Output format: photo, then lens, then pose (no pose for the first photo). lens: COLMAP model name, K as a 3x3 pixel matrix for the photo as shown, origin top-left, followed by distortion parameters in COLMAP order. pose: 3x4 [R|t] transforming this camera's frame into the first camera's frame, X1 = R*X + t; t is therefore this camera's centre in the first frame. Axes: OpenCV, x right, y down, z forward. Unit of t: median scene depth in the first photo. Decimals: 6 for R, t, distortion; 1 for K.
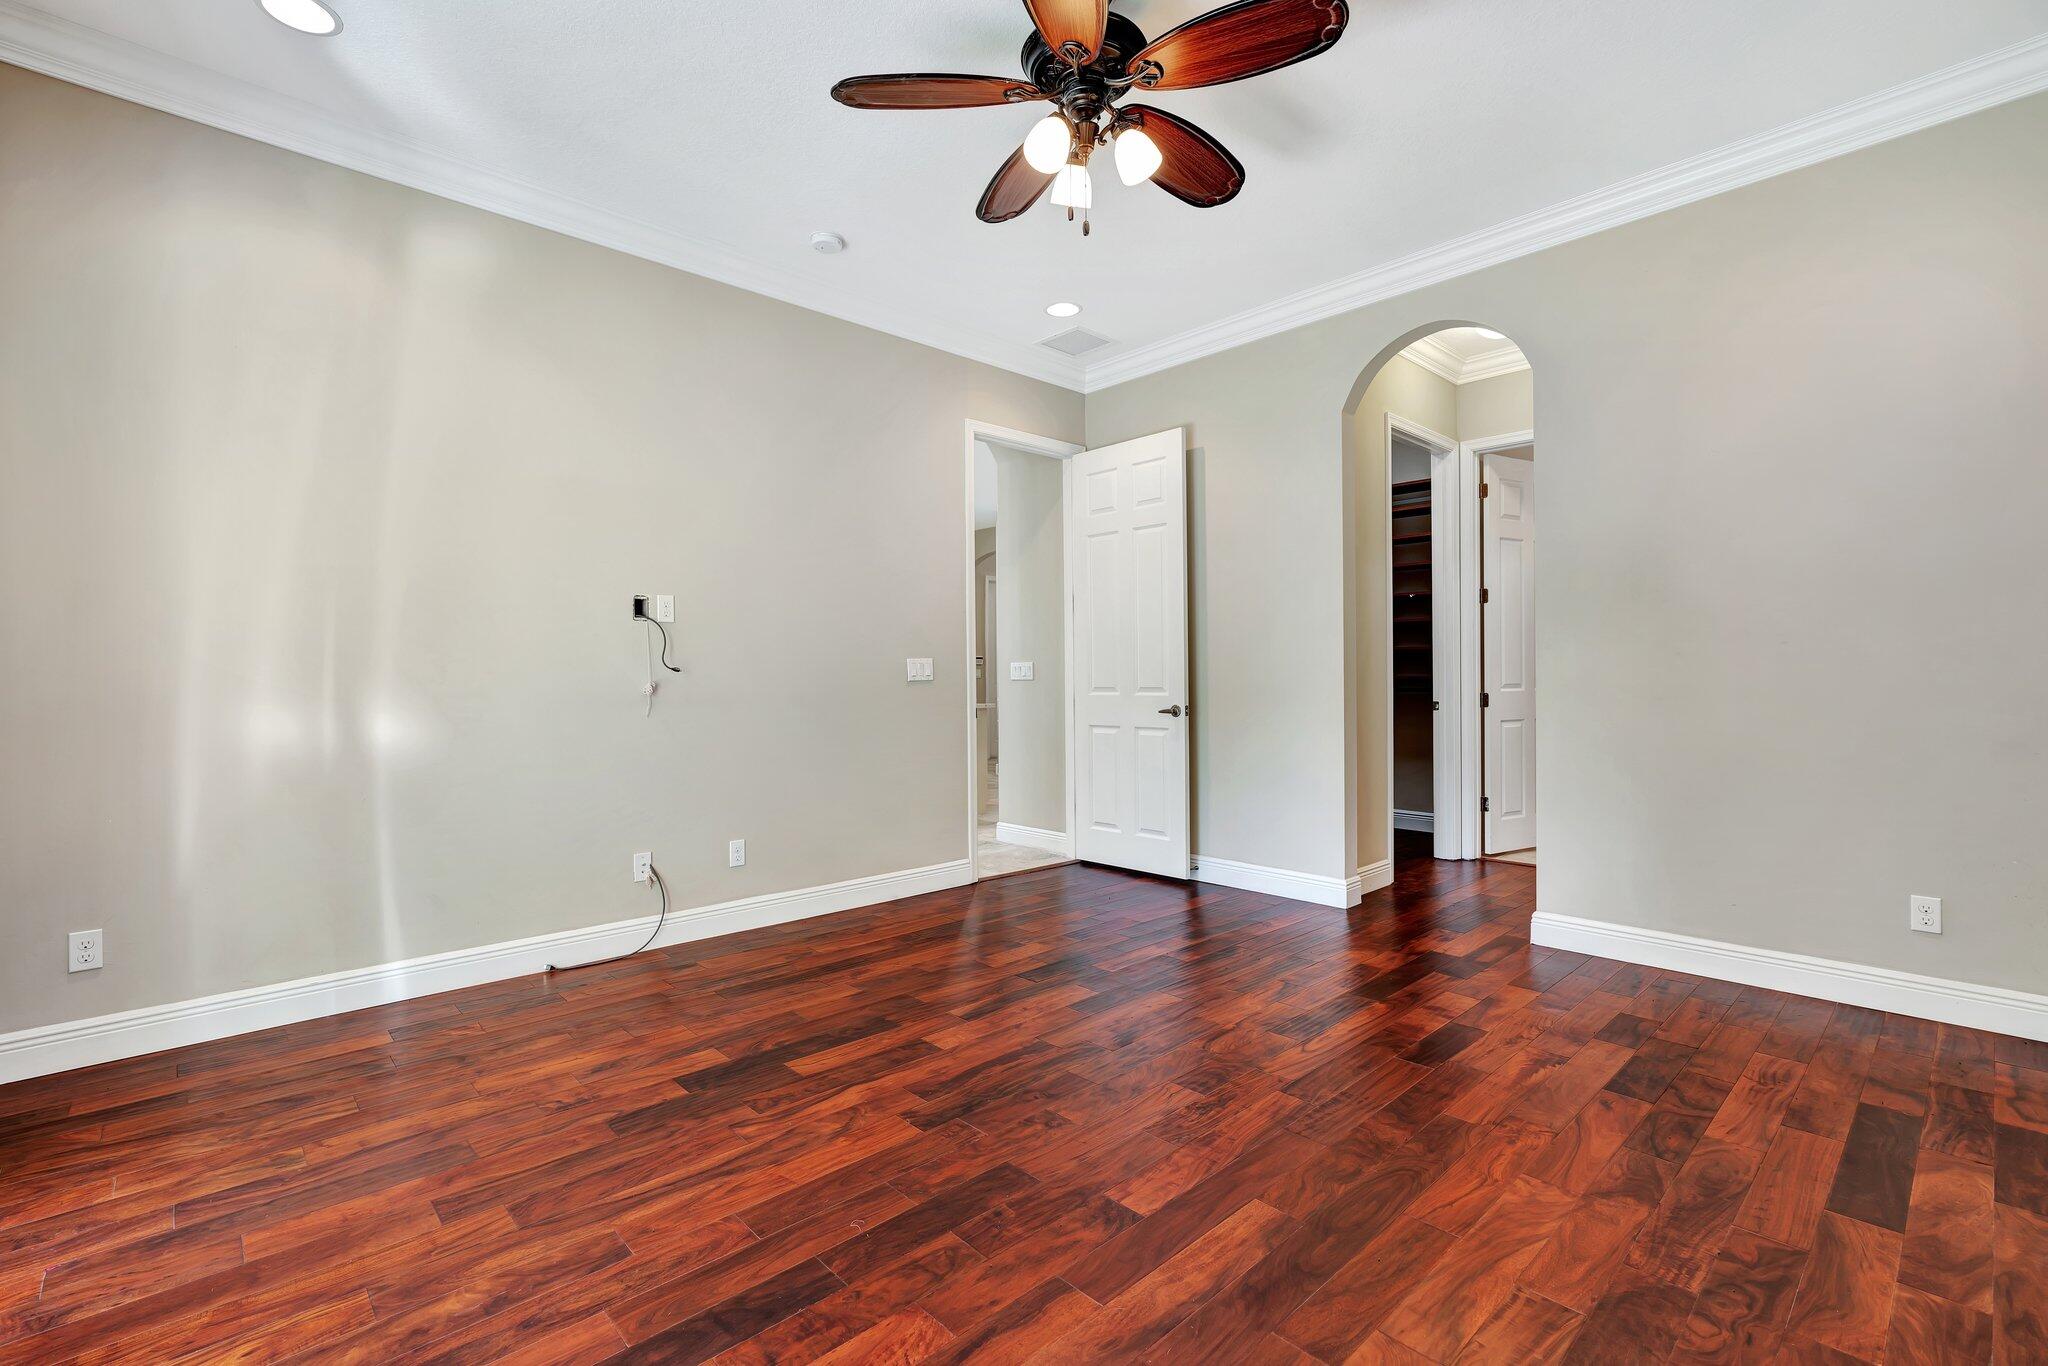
lens RADIAL K [[919.8, 0, 1019.5], [0, 919.8, 681.8], [0, 0, 1]] dist [-0.015154, 0.005716]
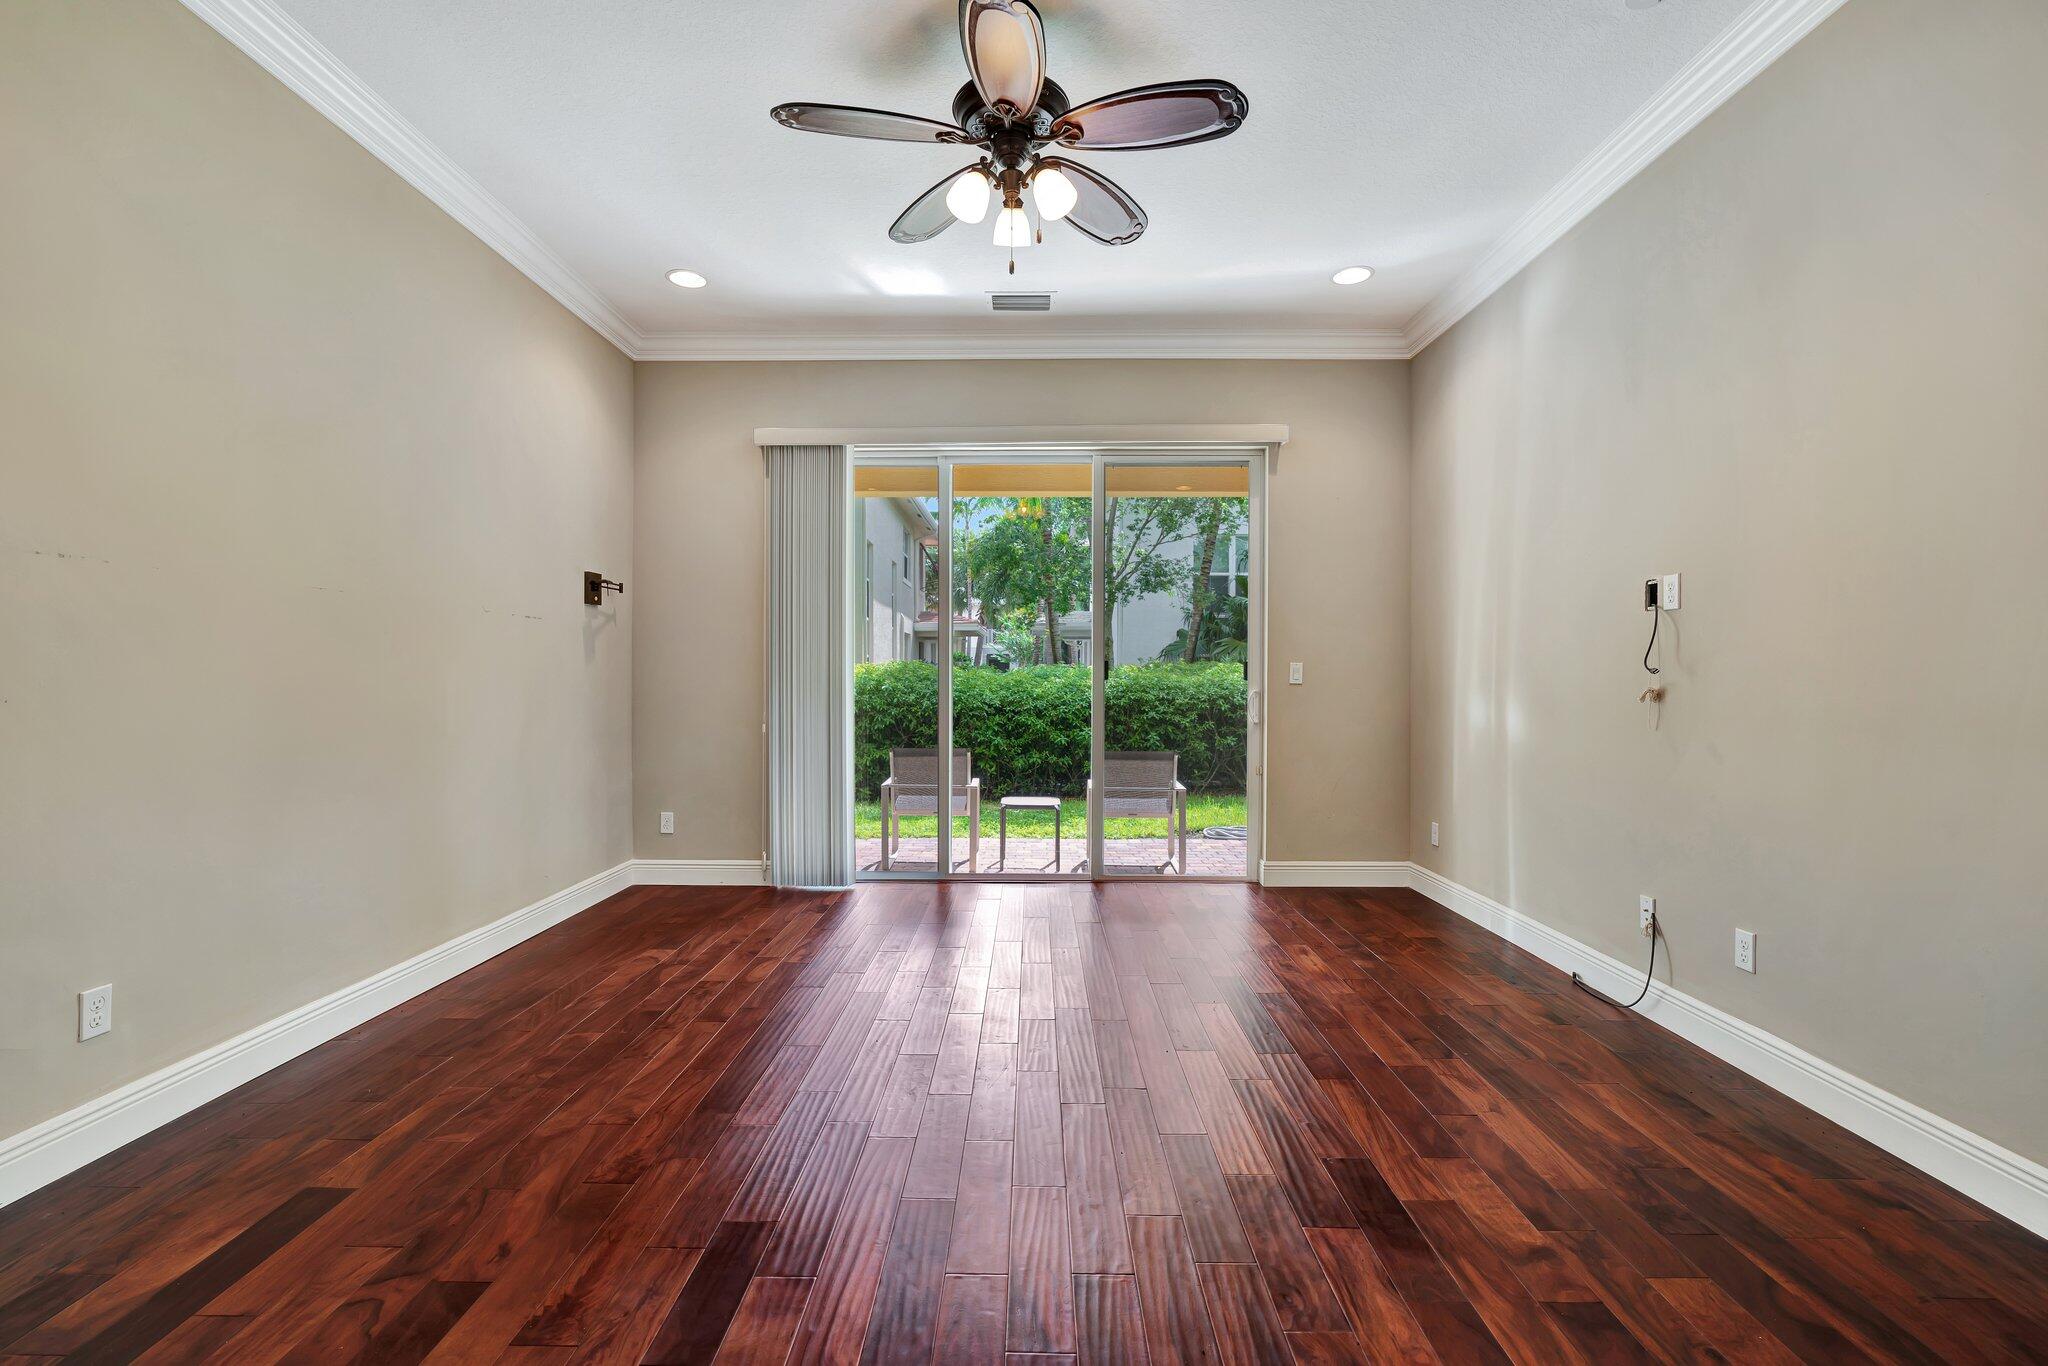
lens RADIAL K [[919.8, 0, 1013.2], [0, 919.8, 686.1], [0, 0, 1]] dist [-0.015154, 0.005716]
pose [[-0.700188, 0.011335, -0.713868, 0.790124], [-0.000418, 0.999867, 0.016285, -0.017972], [0.713958, 0.011701, -0.700091, 1.637948]]
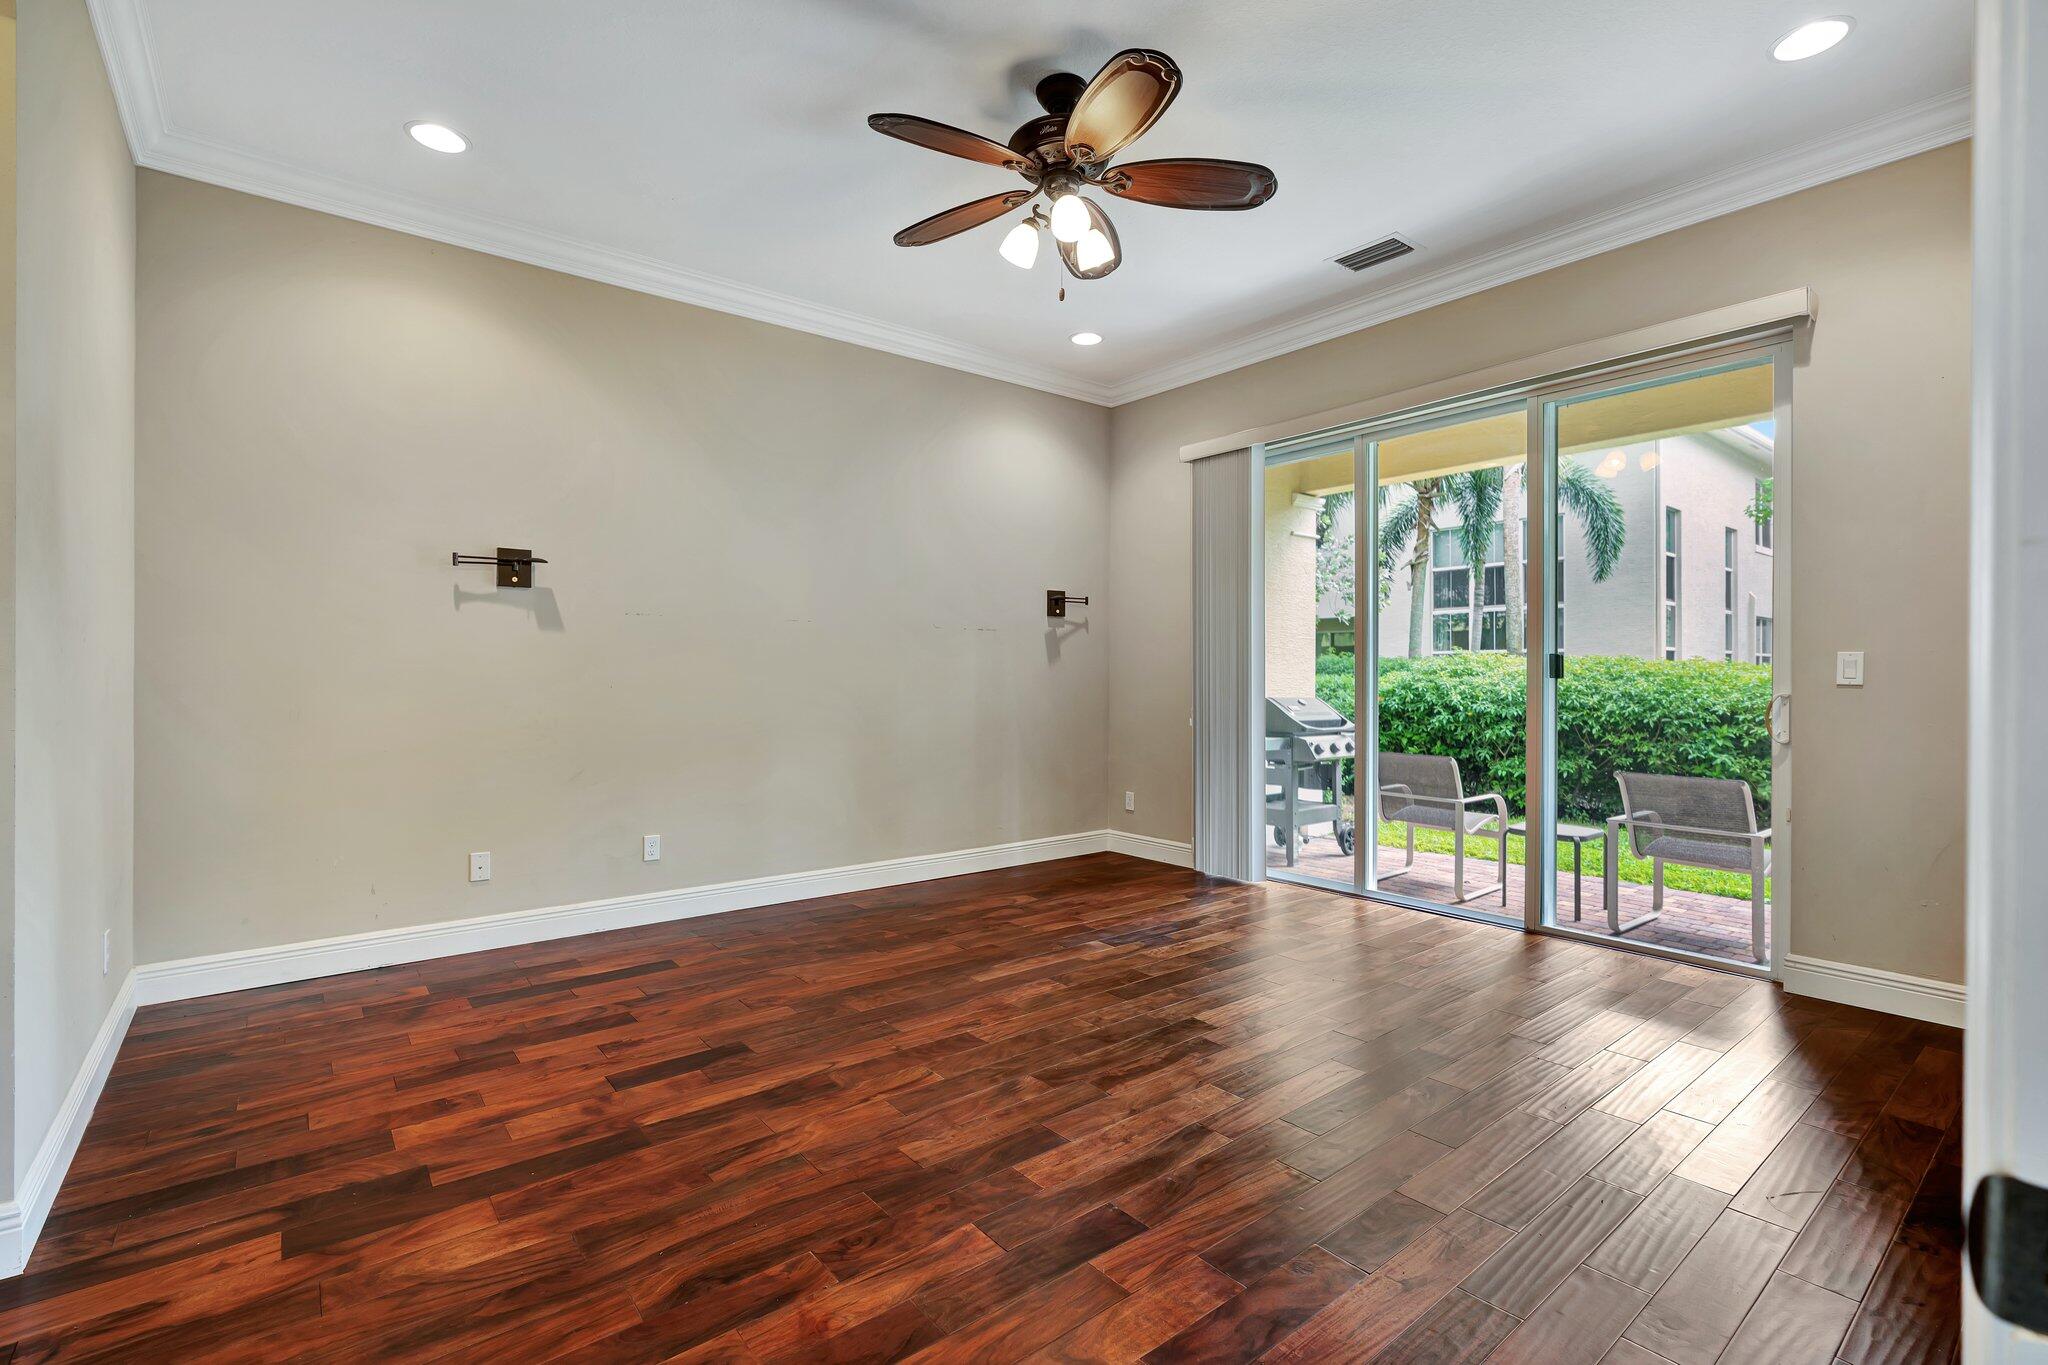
lens RADIAL K [[919.8, 0, 1004.1], [0, 919.8, 676.3], [0, 0, 1]] dist [-0.015154, 0.005716]
pose [[-0.996151, 0.004155, 0.087559, 0.042968], [0.004717, 0.999970, 0.006207, -0.017117], [-0.087530, 0.006596, -0.996140, 2.011286]]
